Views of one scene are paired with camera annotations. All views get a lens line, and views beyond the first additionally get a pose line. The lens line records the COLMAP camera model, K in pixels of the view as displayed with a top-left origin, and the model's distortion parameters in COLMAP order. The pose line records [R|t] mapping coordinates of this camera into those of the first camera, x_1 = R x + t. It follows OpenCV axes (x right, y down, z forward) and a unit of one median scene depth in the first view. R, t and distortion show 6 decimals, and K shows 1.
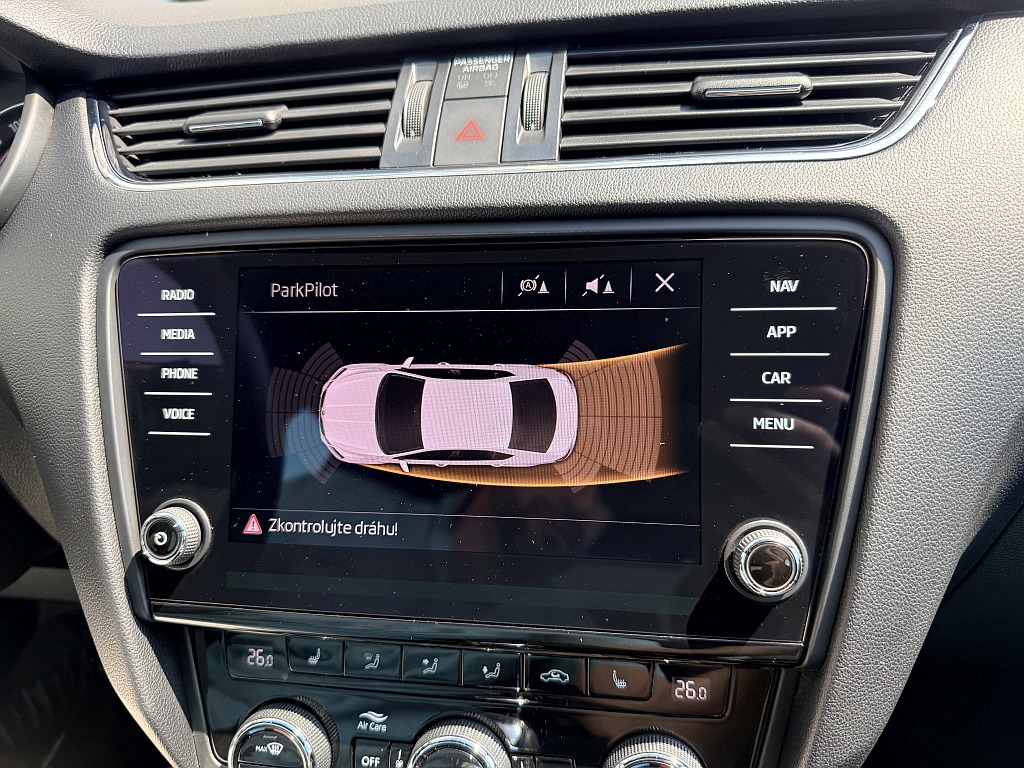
lens RADIAL K [[744.5, 0, 512.0], [0, 744.5, 384.0], [0, 0, 1]] dist [-0.017096, 0.001125]
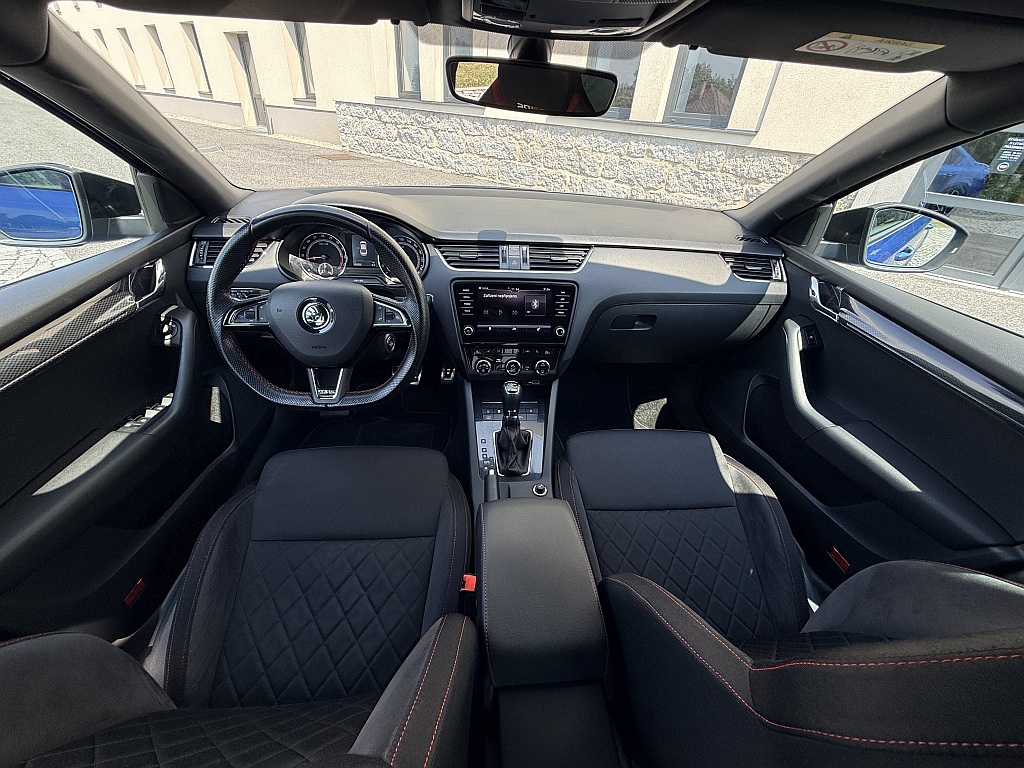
lens RADIAL K [[412.0, 0, 512.0], [0, 412.0, 384.0], [0, 0, 1]] dist [0.000459, 0.000450]
pose [[0.959173, -0.051071, 0.278170, -1.052485], [-0.016145, 0.972069, 0.234139, -0.169412], [-0.282358, -0.229071, 0.931558, -2.309185]]
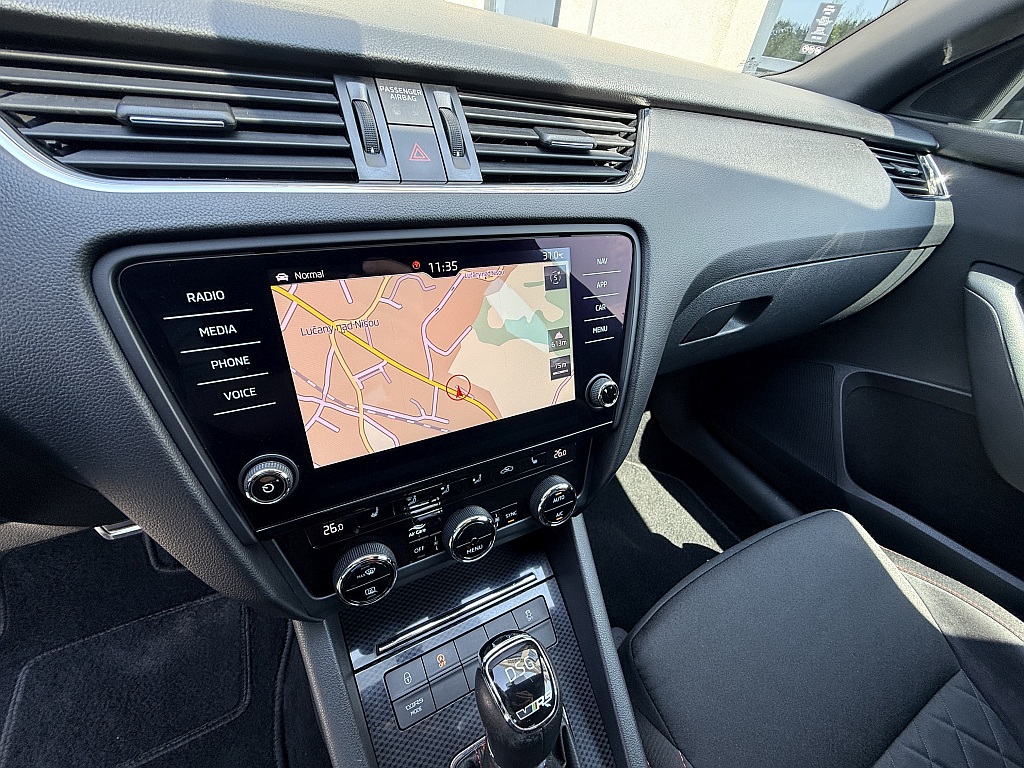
lens RADIAL K [[412.0, 0, 512.0], [0, 412.0, 384.0], [0, 0, 1]] dist [0.000459, 0.000450]
pose [[0.783742, -0.247294, 0.569732, -0.479961], [0.064511, 0.944766, 0.321335, -0.167544], [-0.617727, -0.215090, 0.756406, 0.199752]]
